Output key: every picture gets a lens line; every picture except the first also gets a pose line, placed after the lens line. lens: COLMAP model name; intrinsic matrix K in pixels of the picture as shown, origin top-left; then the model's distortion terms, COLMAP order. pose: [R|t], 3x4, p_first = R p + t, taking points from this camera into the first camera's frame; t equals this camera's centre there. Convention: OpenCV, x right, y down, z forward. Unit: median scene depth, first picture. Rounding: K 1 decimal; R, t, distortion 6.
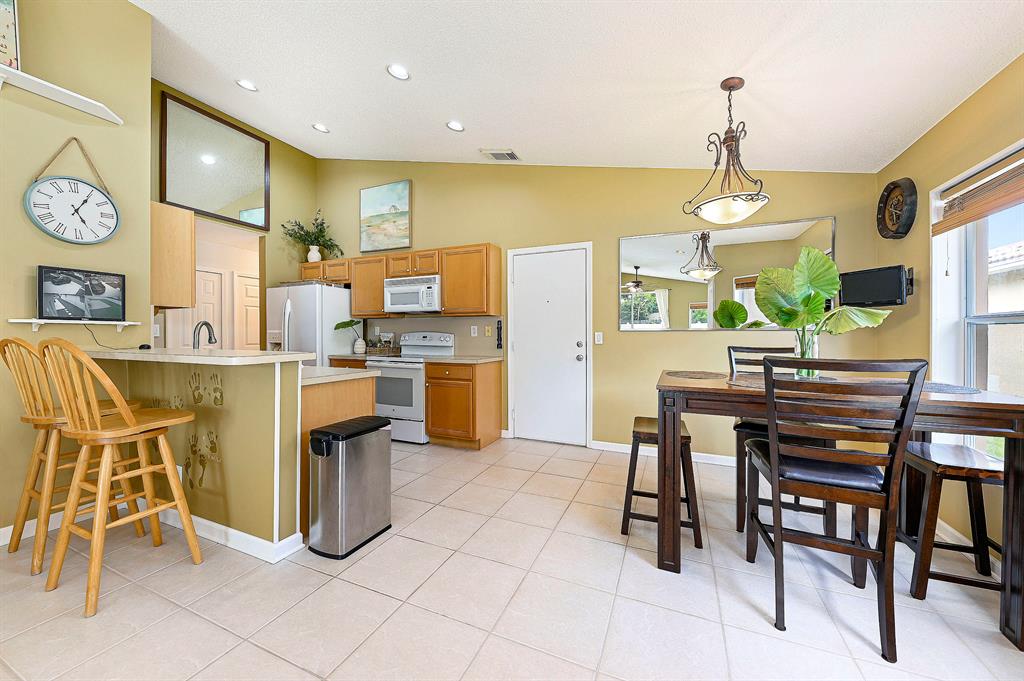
lens RADIAL K [[374.3, 0, 517.2], [0, 374.3, 337.2], [0, 0, 1]] dist [-0.001279, -0.000119]
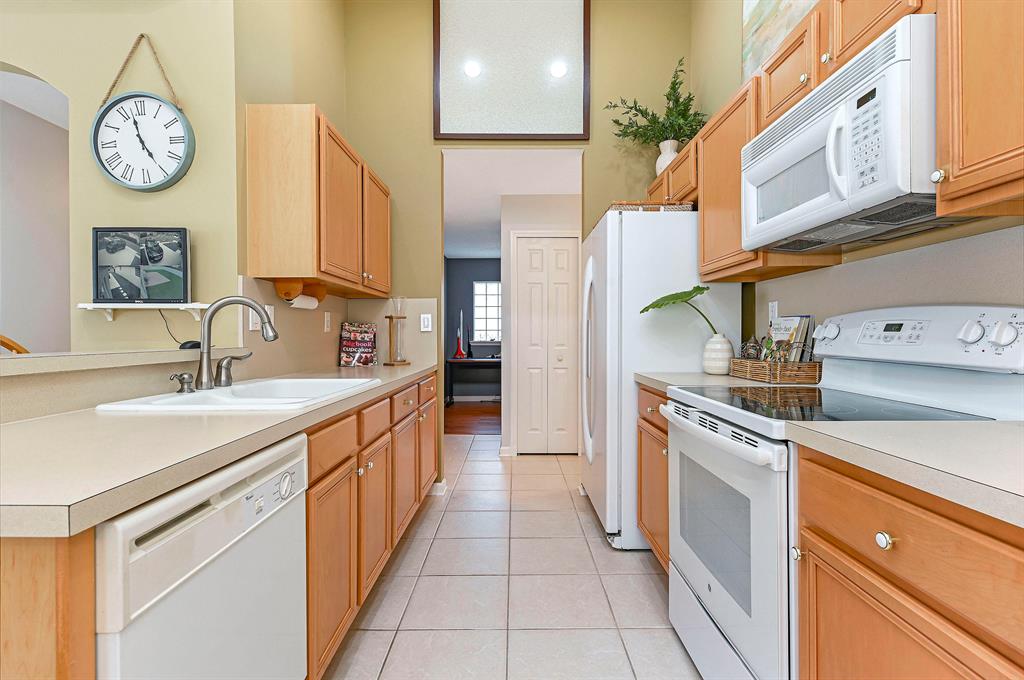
lens RADIAL K [[490.0, 0, 513.7], [0, 490.0, 337.3], [0, 0, 1]] dist [0.025128, 0.000456]
pose [[0.390770, 0.002242, -0.920486, -0.046607], [-0.002280, 0.999996, 0.001468, 0.007090], [0.920485, 0.001525, 0.390774, 0.701085]]
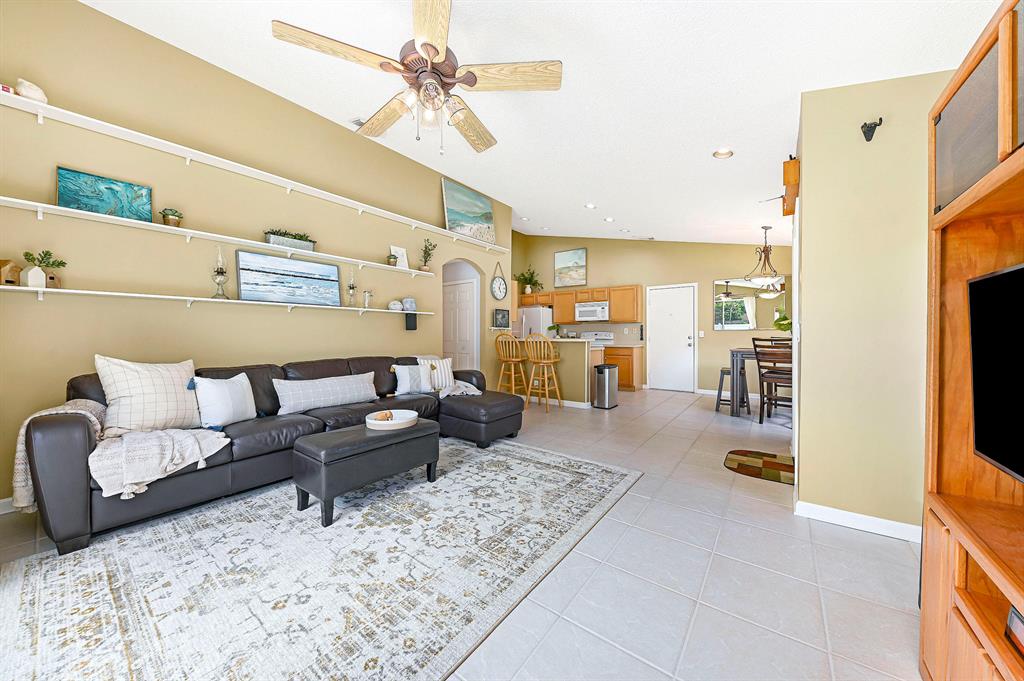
lens RADIAL K [[356.3, 0, 510.9], [0, 356.3, 339.7], [0, 0, 1]] dist [-0.000804, -0.000022]
pose [[0.970583, -0.000840, -0.240764, -0.252424], [0.002311, 0.999980, 0.005825, 0.016598], [0.240755, -0.006210, 0.970566, -0.867760]]
